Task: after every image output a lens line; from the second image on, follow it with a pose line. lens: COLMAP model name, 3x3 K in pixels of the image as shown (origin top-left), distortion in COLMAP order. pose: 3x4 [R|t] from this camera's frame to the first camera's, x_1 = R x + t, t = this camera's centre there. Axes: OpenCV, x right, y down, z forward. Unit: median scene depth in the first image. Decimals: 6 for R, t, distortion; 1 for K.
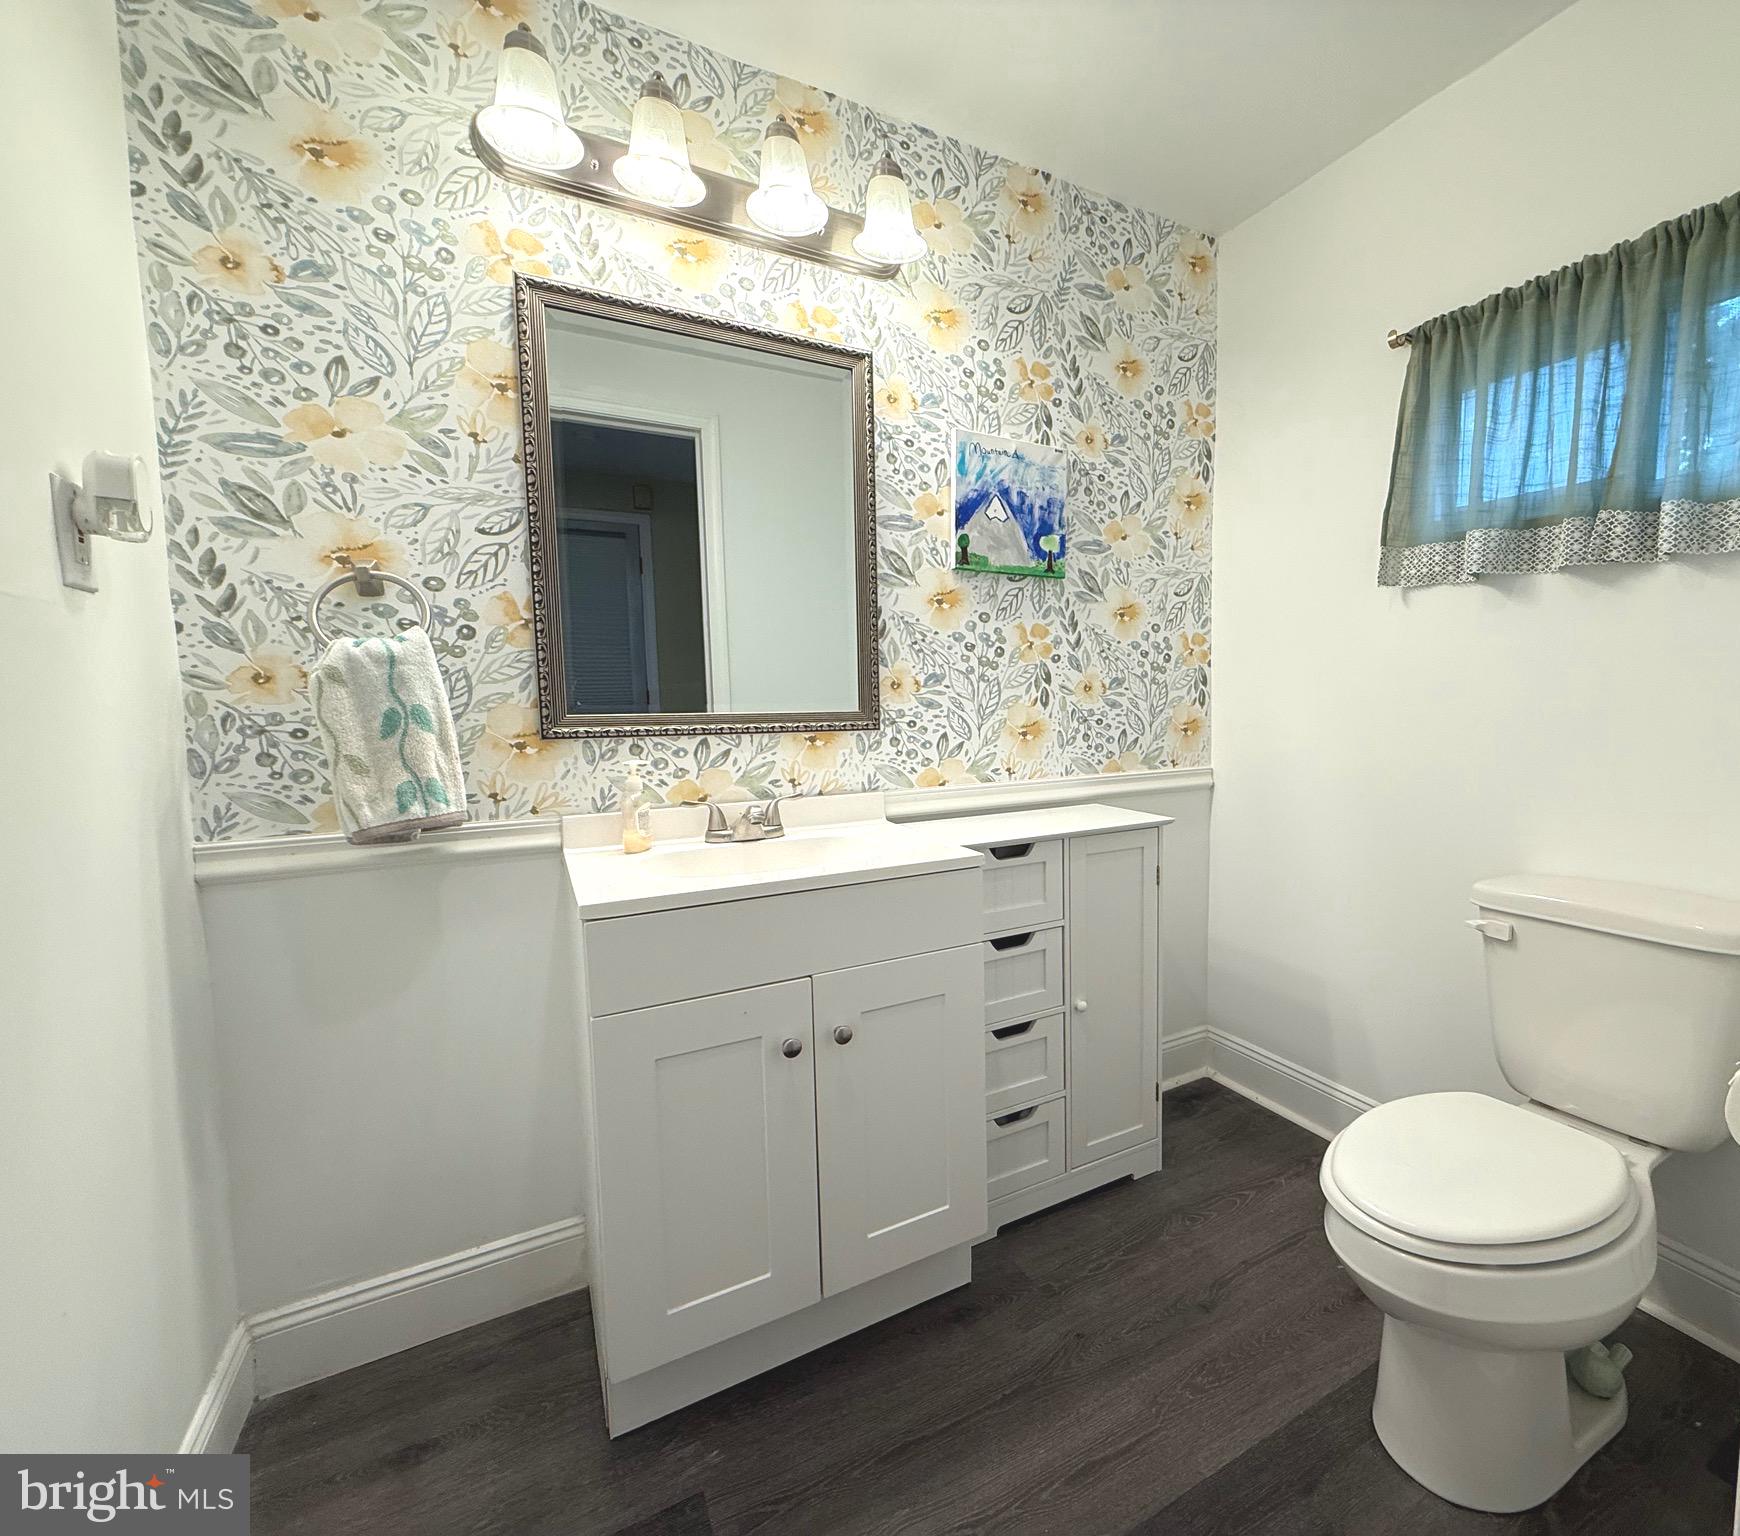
lens RADIAL K [[827.1, 0, 870.0], [0, 827.1, 768.0], [0, 0, 1]] dist [-0.001234, -0.000051]
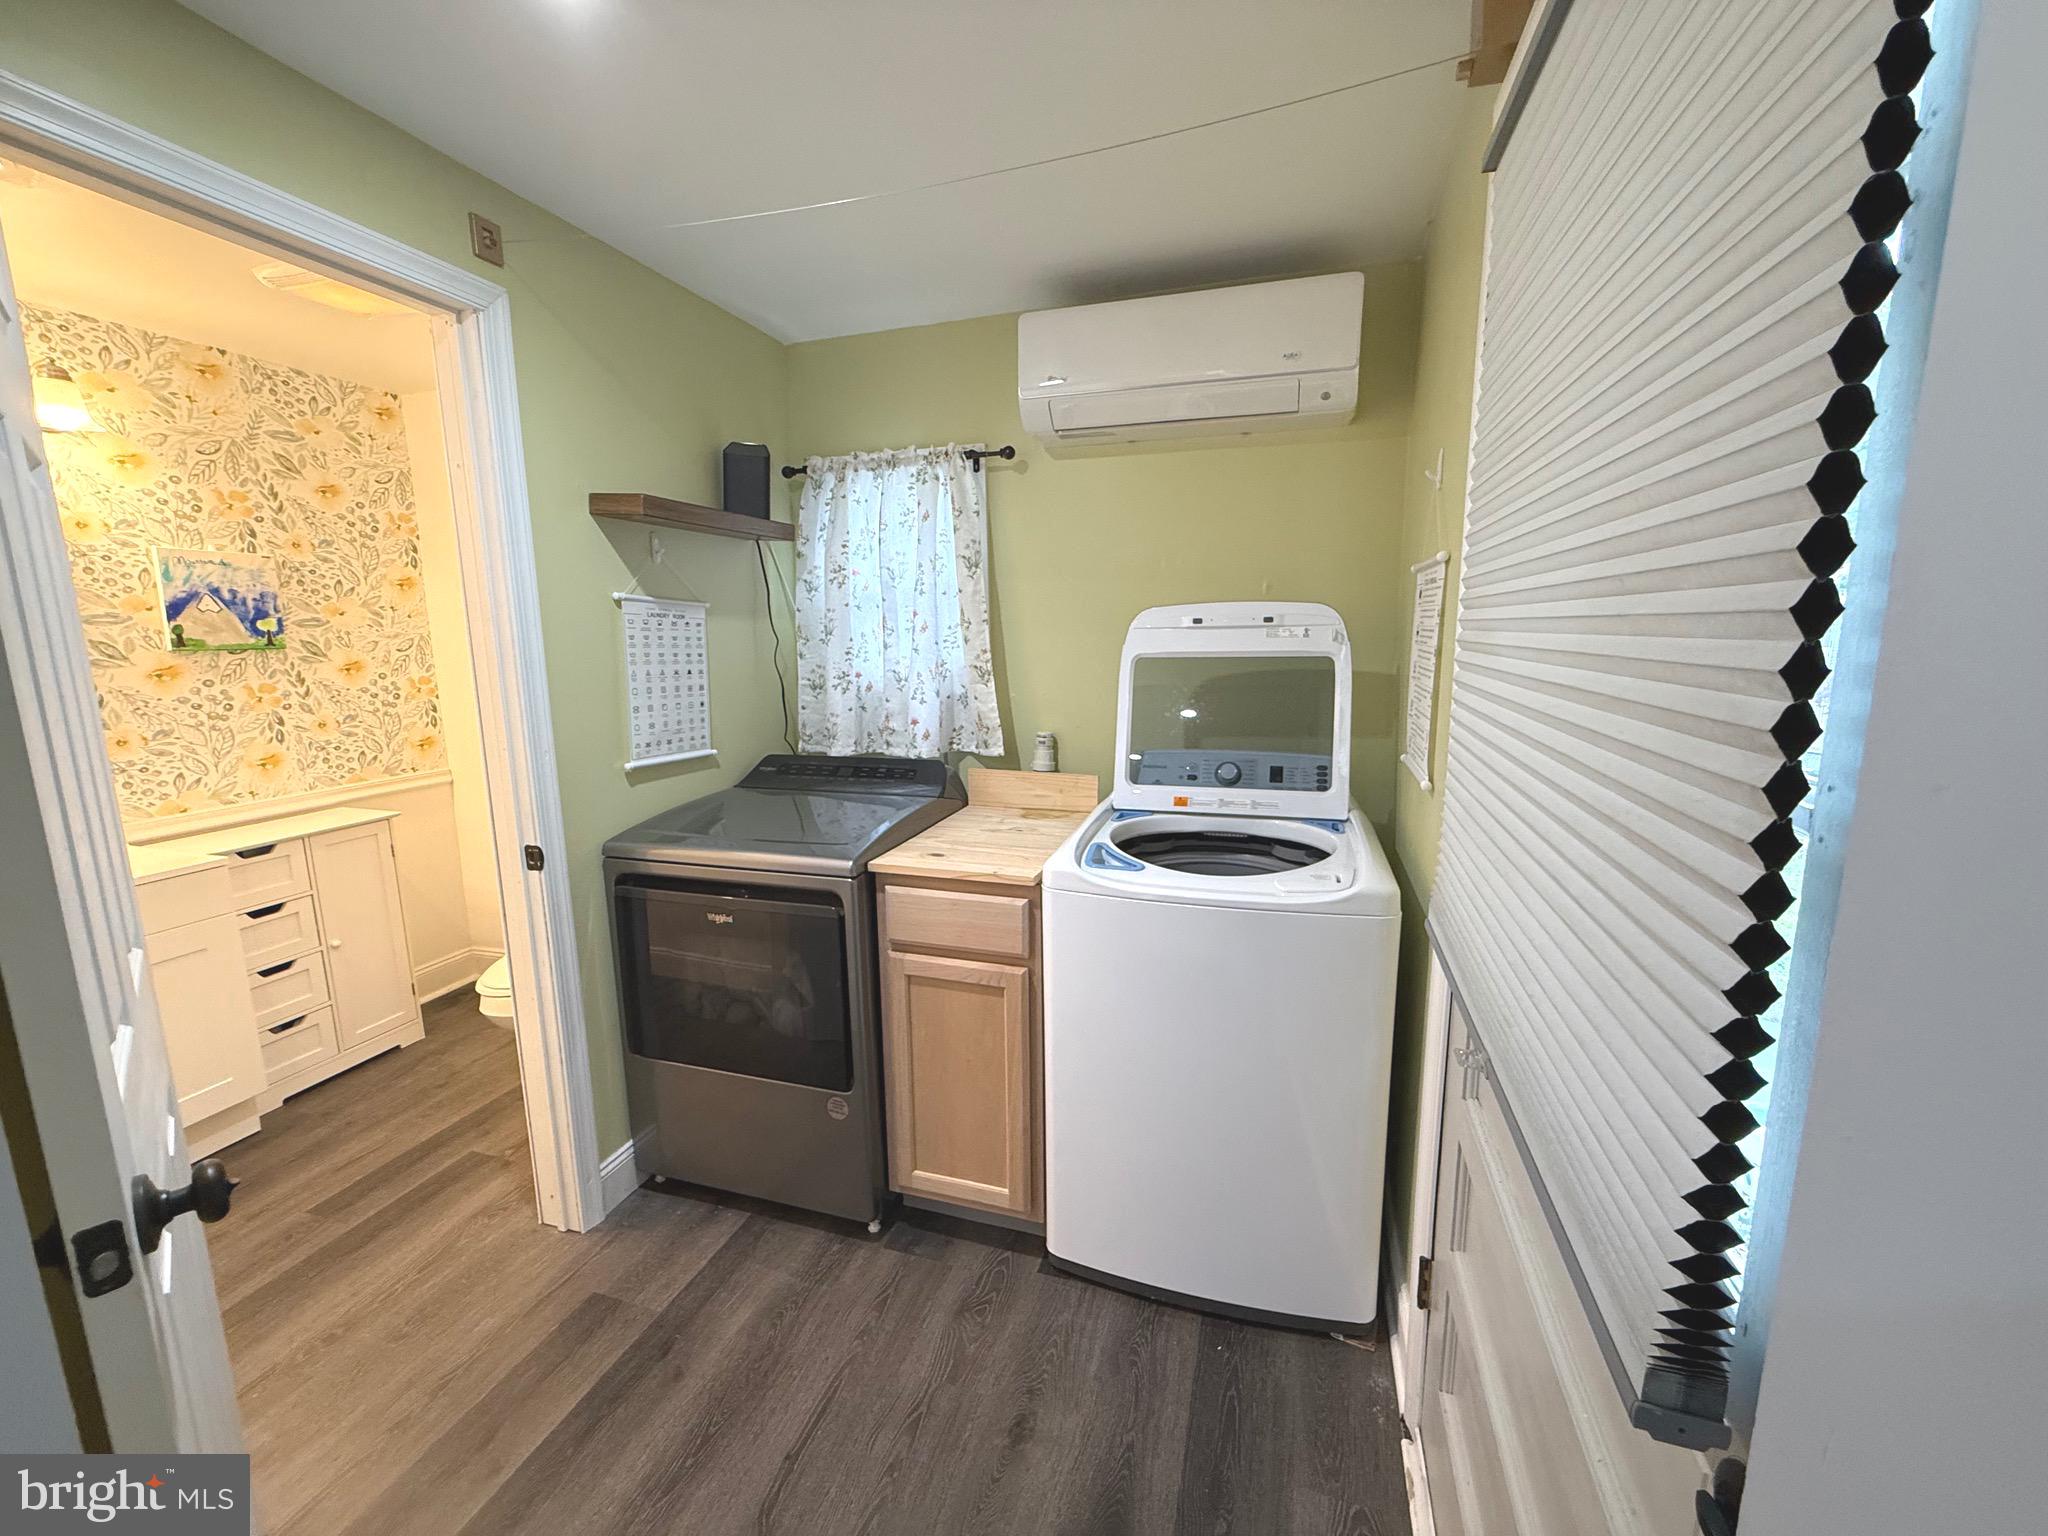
lens RADIAL K [[827.9, 0, 1027.0], [0, 827.9, 782.3], [0, 0, 1]] dist [-0.002249, 0.000412]
pose [[0.636137, -0.113250, 0.763220, -0.056803], [0.060389, 0.993443, 0.097077, -0.070408], [-0.769209, -0.015664, 0.638805, -0.856521]]
